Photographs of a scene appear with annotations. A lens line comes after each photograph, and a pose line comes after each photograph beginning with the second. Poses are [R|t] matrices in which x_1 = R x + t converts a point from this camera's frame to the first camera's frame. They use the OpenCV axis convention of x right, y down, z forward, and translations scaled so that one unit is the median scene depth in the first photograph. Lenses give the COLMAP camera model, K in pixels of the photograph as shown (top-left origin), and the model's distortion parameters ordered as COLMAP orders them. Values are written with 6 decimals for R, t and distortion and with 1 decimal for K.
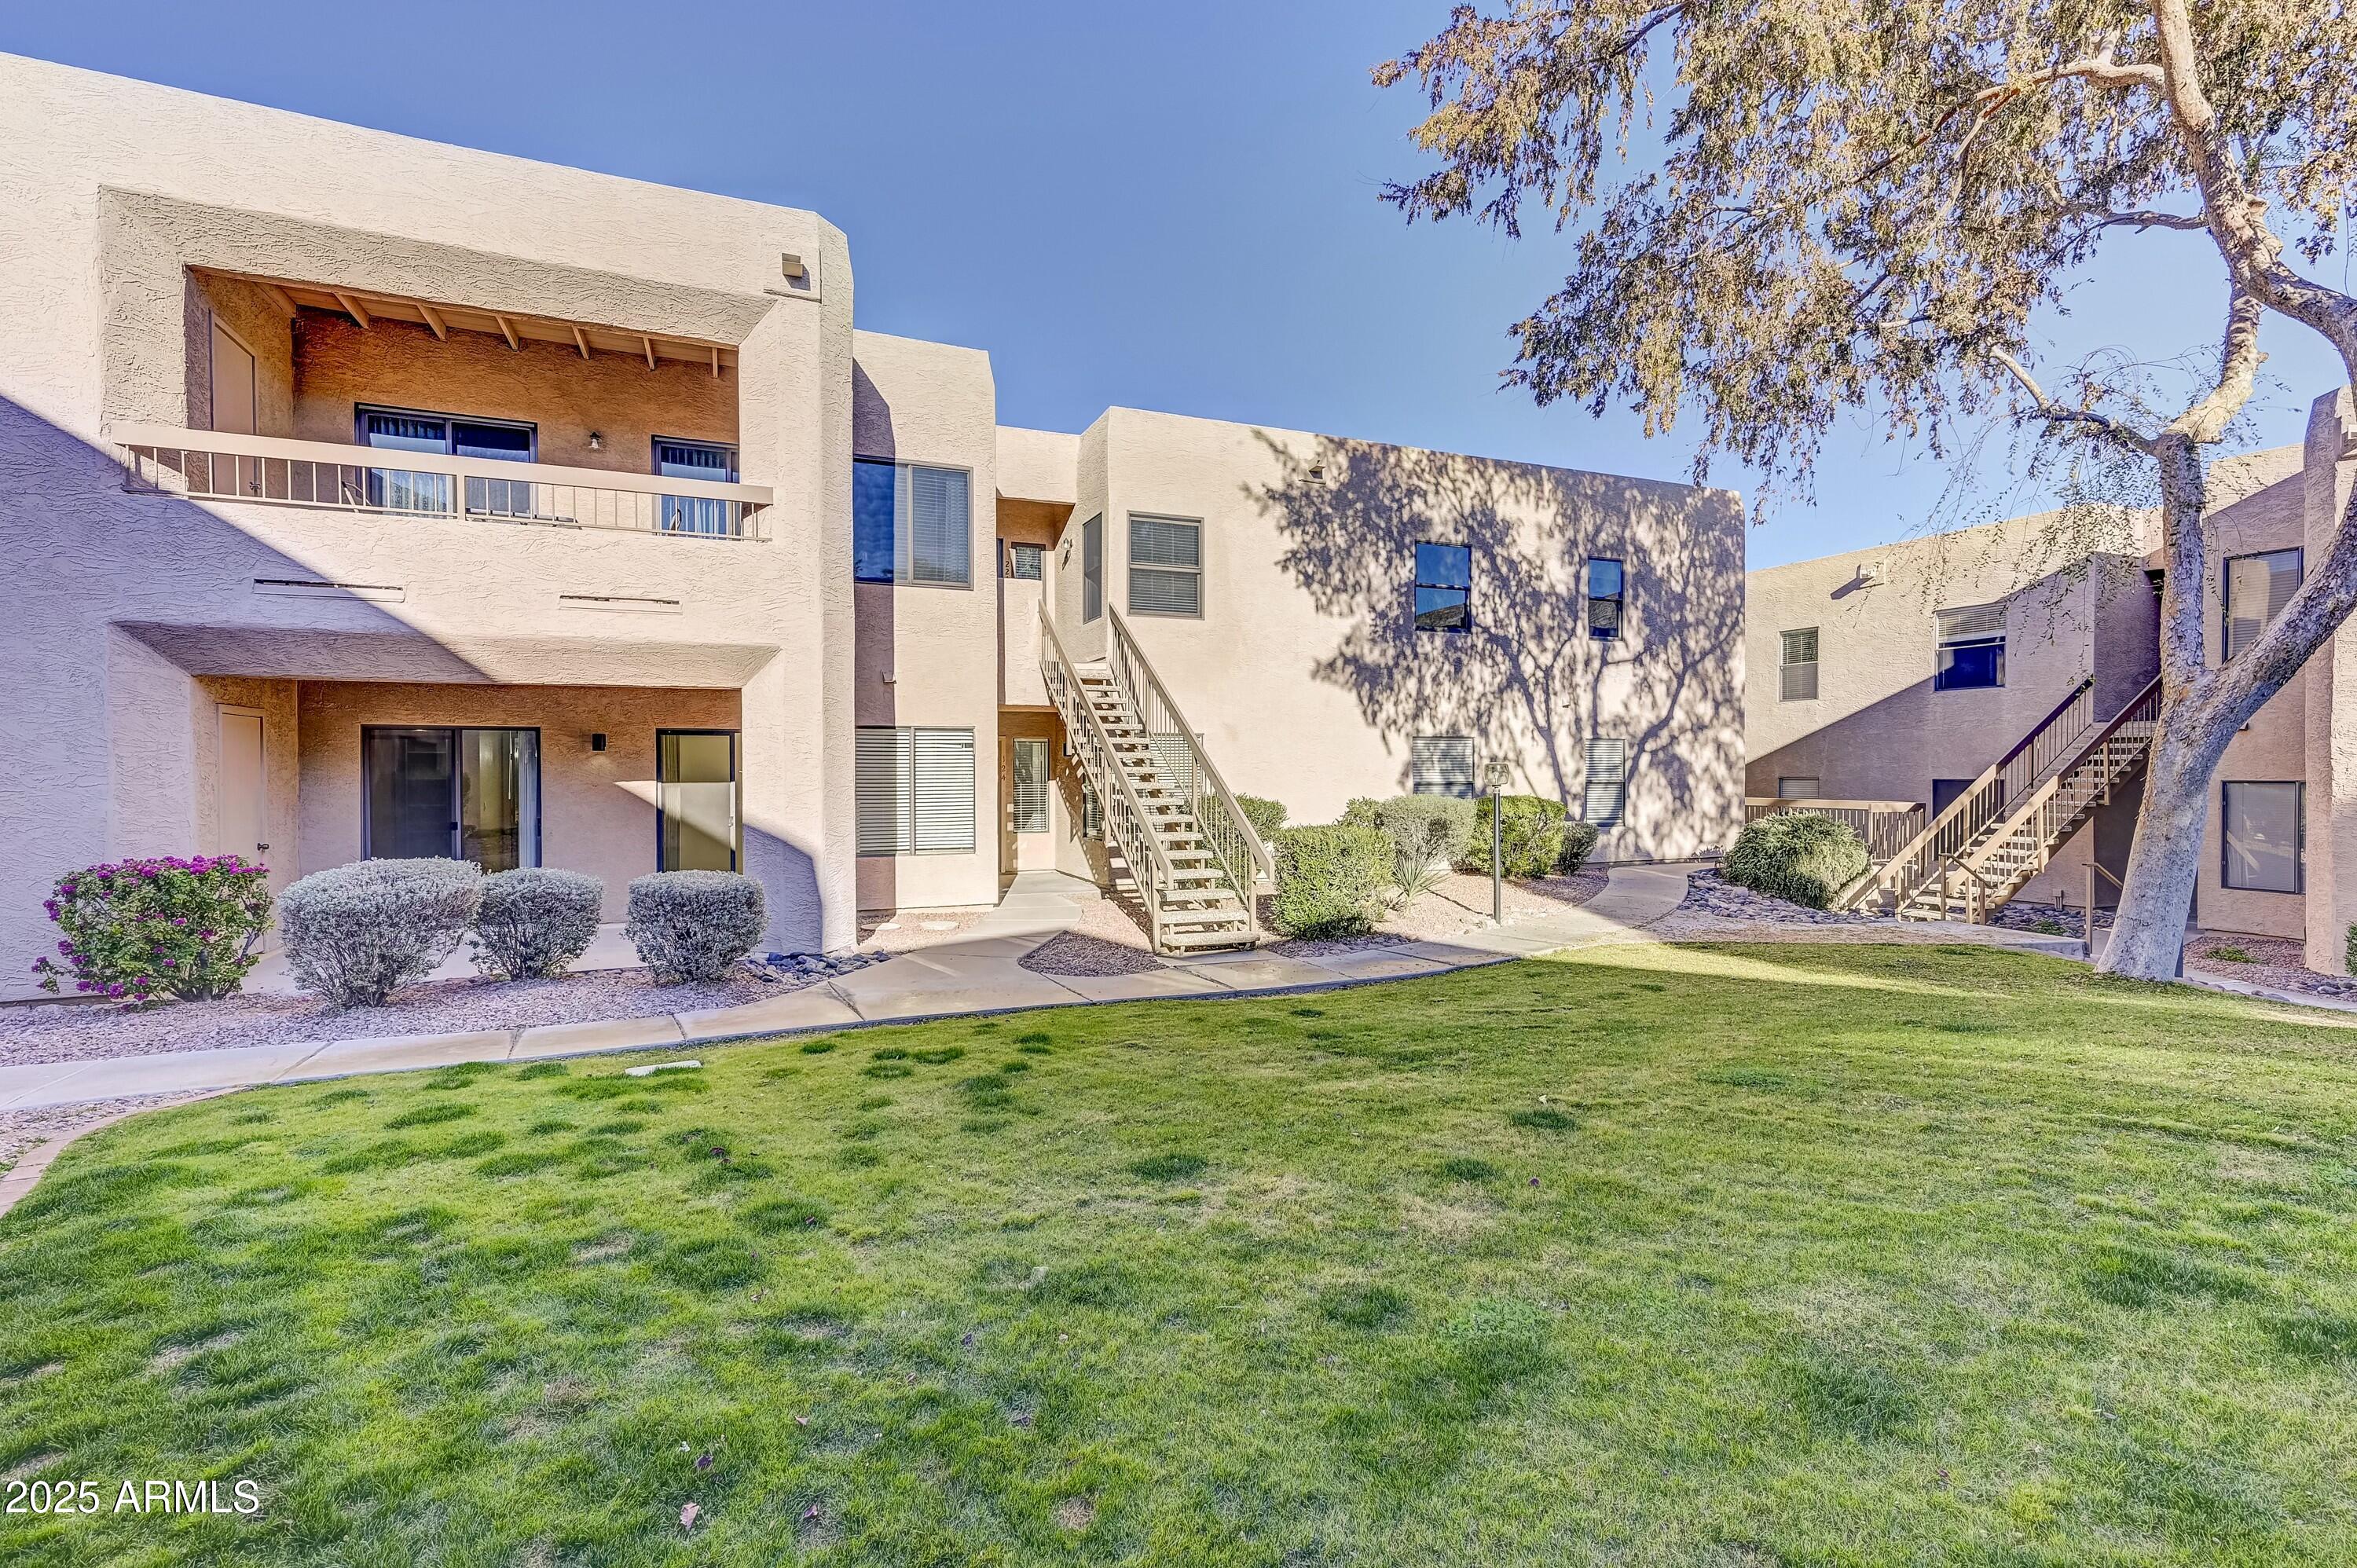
lens RADIAL K [[1041.5, 0, 1178.5], [0, 1041.5, 784.0], [0, 0, 1]] dist [-0.001090, 0.000008]
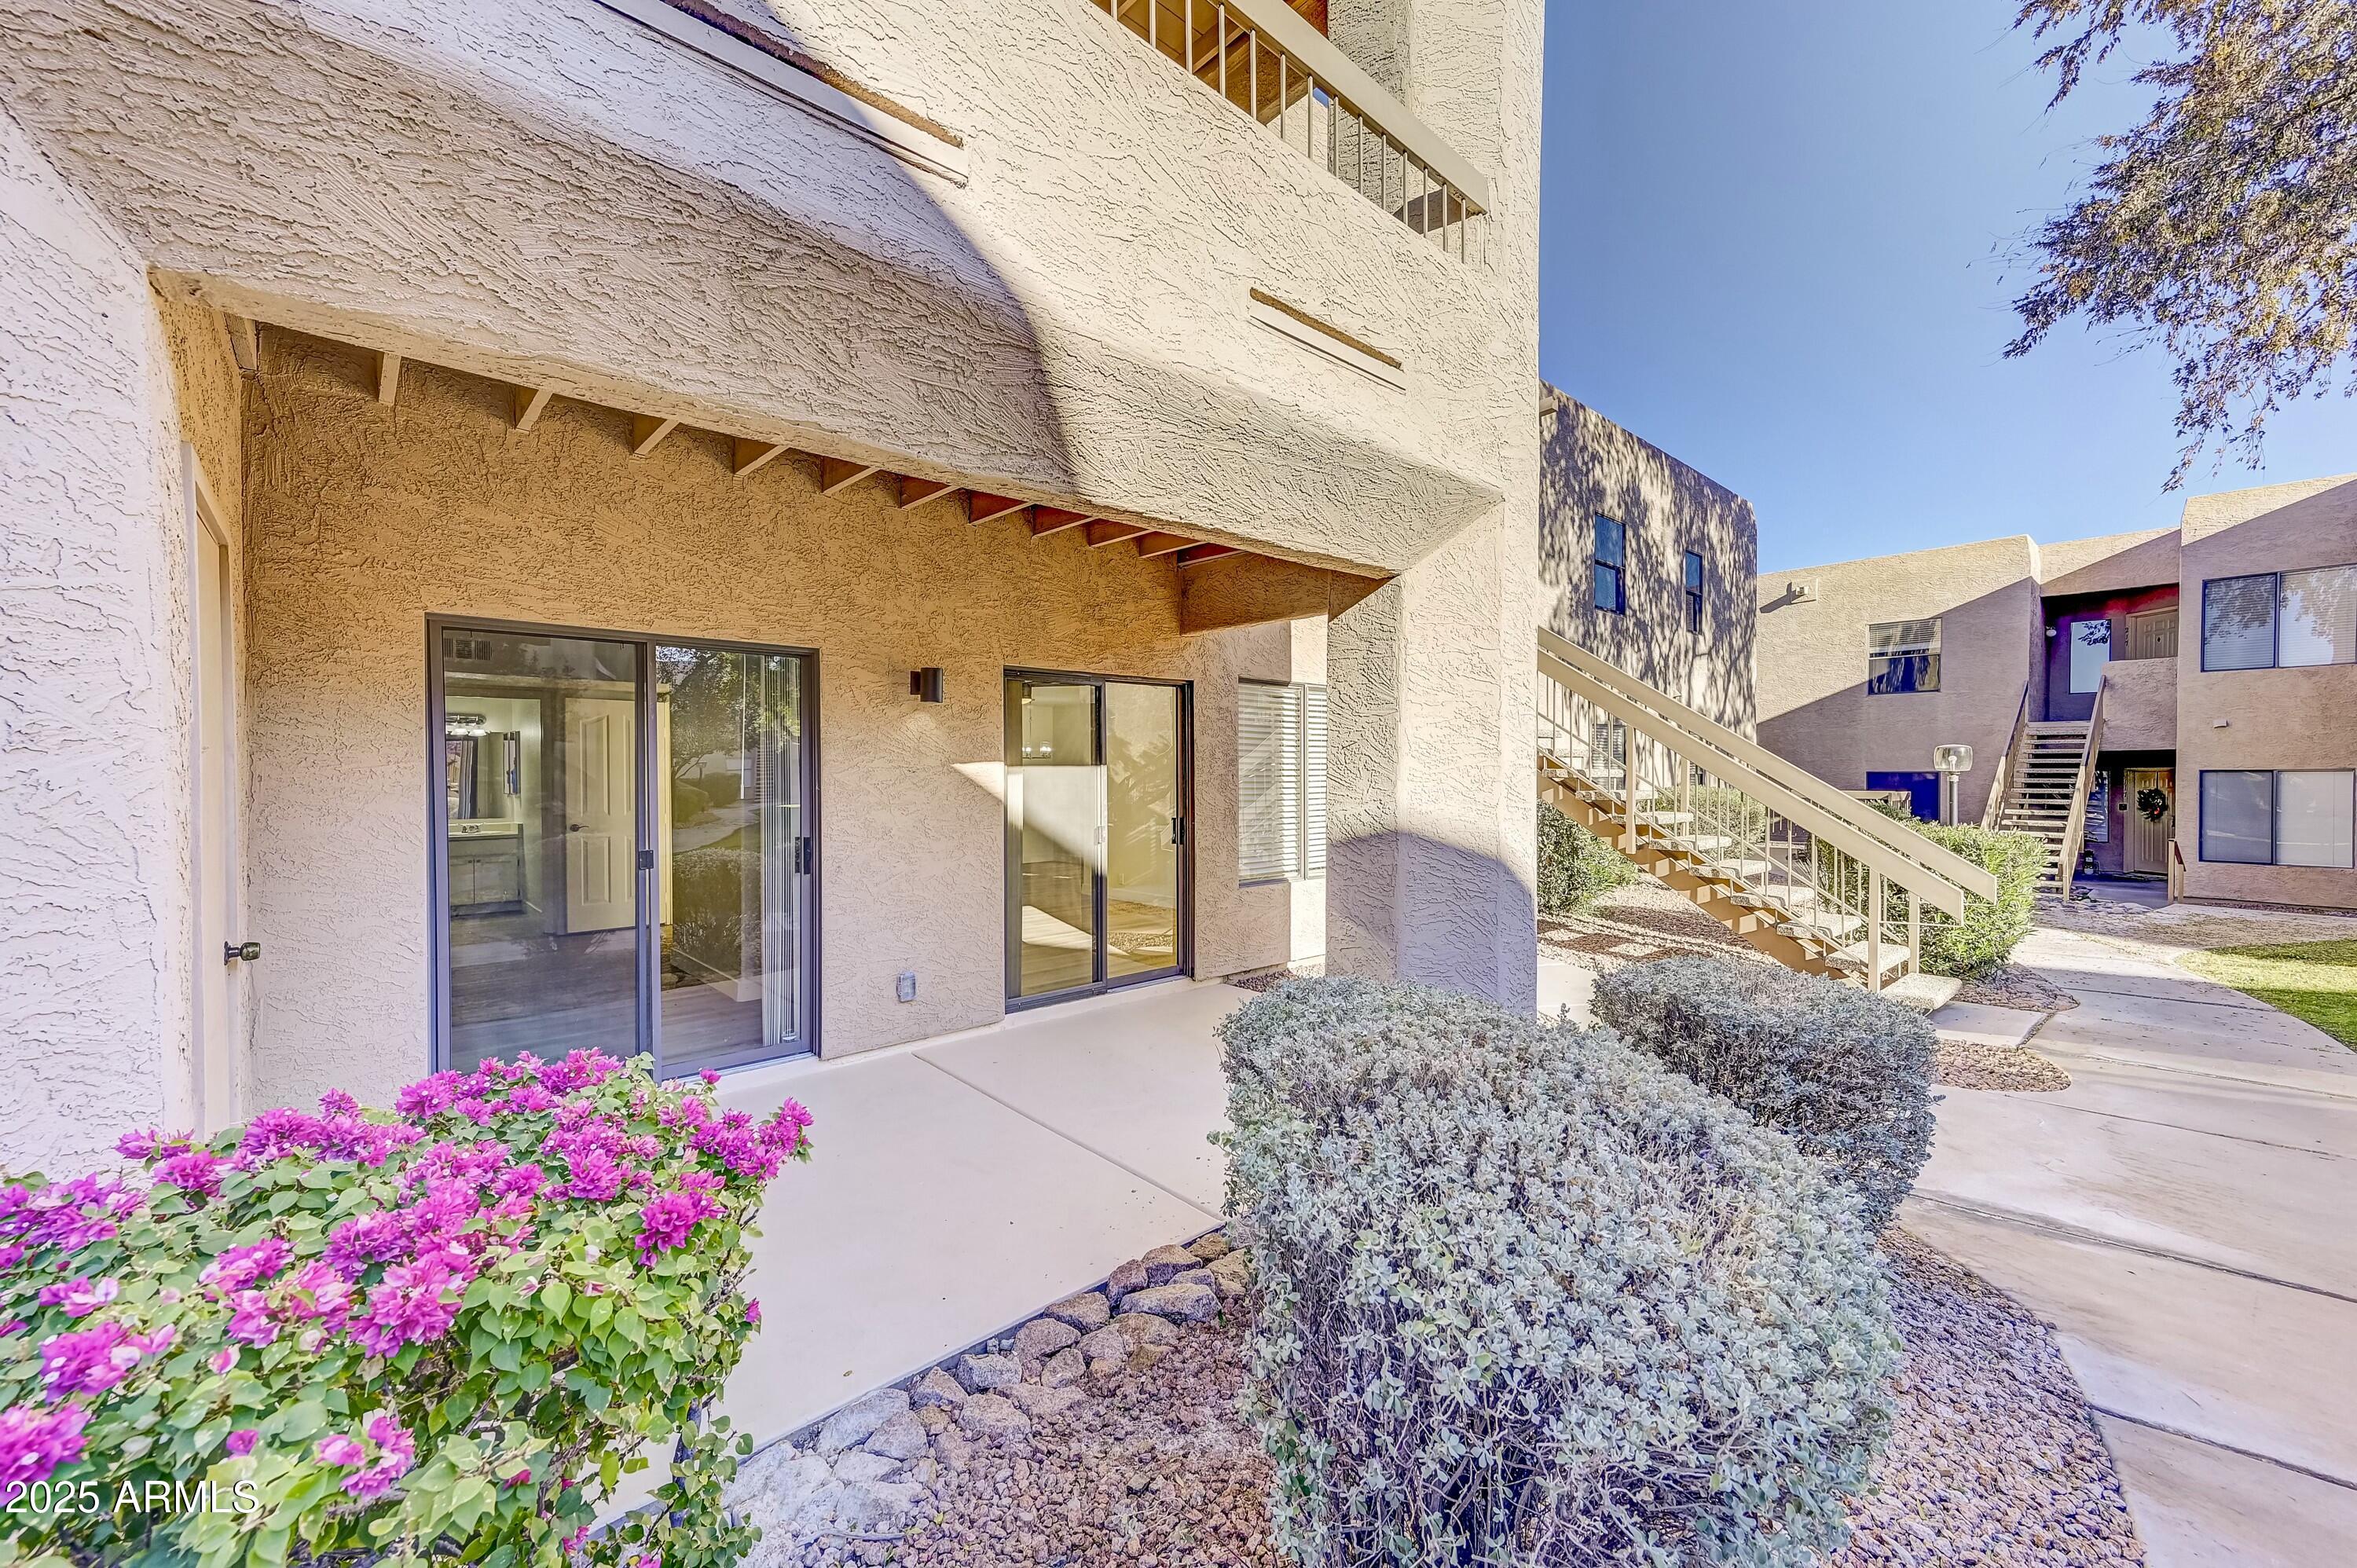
lens RADIAL K [[912.7, 0, 1178.5], [0, 912.7, 784.0], [0, 0, 1]] dist [0.000074, 0.000010]
pose [[0.946209, -0.002970, 0.323543, -0.373589], [0.001598, 0.999989, 0.004508, 0.004268], [-0.323553, -0.003748, 0.946203, 0.343597]]
